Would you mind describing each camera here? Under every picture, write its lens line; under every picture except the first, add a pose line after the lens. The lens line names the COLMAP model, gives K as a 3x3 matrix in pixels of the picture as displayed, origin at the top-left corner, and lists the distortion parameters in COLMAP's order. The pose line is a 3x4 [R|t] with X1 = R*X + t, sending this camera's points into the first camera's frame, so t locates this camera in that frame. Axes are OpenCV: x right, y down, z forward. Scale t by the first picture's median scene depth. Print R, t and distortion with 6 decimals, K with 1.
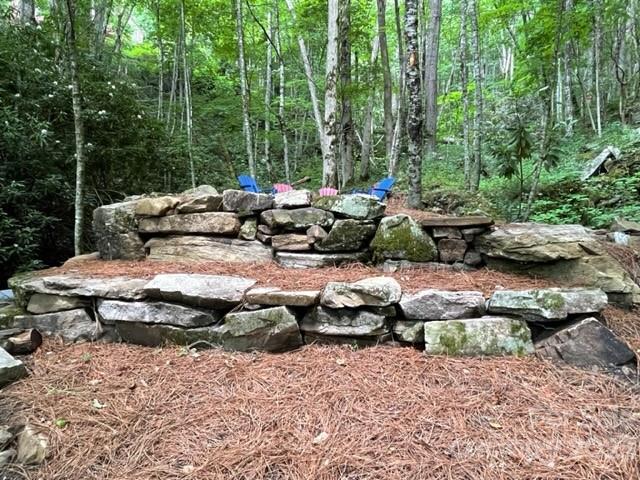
lens RADIAL K [[410.3, 0, 318.3], [0, 410.3, 244.1], [0, 0, 1]] dist [0.002410, -0.002329]
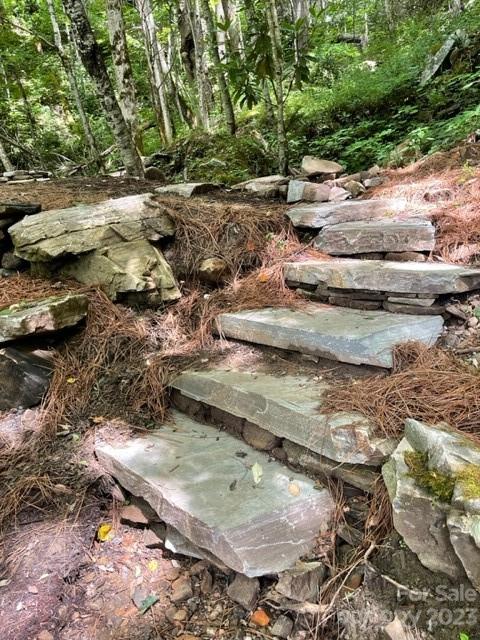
lens RADIAL K [[482.7, 0, 239.6], [0, 482.7, 317.0], [0, 0, 1]] dist [0.005538, -0.009995]
pose [[0.989424, -0.144261, -0.015138, 0.675924], [0.143600, 0.959431, 0.242634, -0.018339], [-0.020479, -0.242242, 0.970000, 0.087611]]
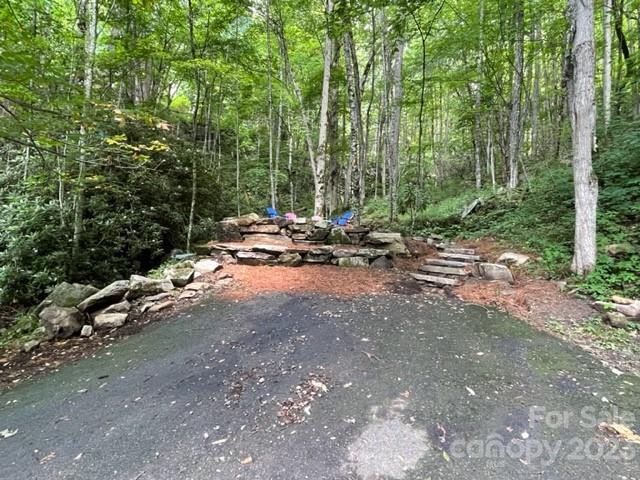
lens RADIAL K [[355.1, 0, 315.8], [0, 355.1, 239.6], [0, 0, 1]] dist [0.006284, 0.000282]
pose [[0.999392, 0.033492, 0.009687, 0.021444], [-0.032787, 0.997315, -0.065487, 0.156843], [-0.011855, 0.065130, 0.997806, -1.286280]]
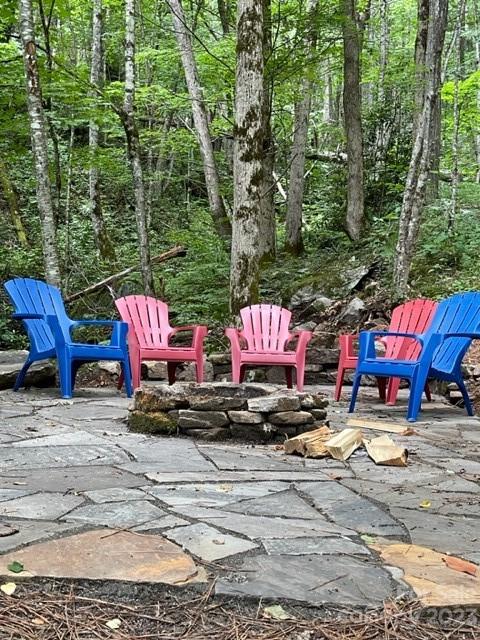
lens RADIAL K [[744.4, 0, 237.5], [0, 744.4, 320.9], [0, 0, 1]] dist [0.026274, 0.000000]
pose [[0.997556, -0.000996, 0.069870, -0.123557], [0.004264, 0.998903, -0.046640, -0.248274], [-0.069747, 0.046824, 0.996465, 0.934839]]
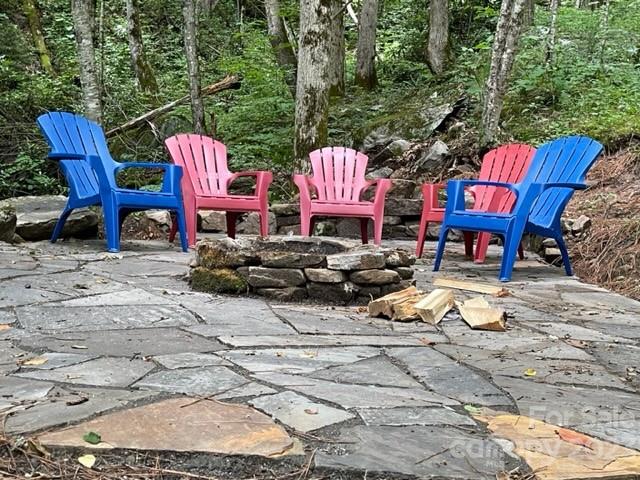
lens RADIAL K [[852.0, 0, 326.8], [0, 852.0, 244.4], [0, 0, 1]] dist [0.034329, 0.000000]
pose [[0.994437, 0.003297, 0.105285, -0.143243], [-0.008229, 0.998887, 0.046442, -0.249544], [-0.105015, -0.047050, 0.993357, 0.929500]]
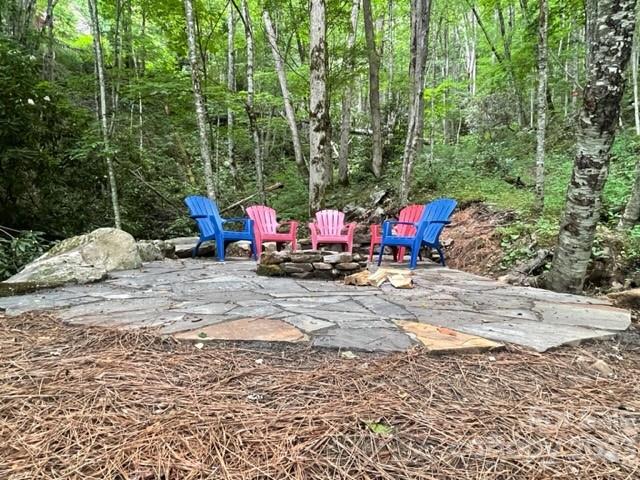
lens RADIAL K [[410.3, 0, 317.3], [0, 410.3, 243.9], [0, 0, 1]] dist [0.002410, -0.002329]
pose [[0.996447, -0.023367, 0.080917, -0.132909], [0.023508, 0.999723, -0.000792, -0.223322], [-0.080876, 0.002691, 0.996721, 0.944049]]
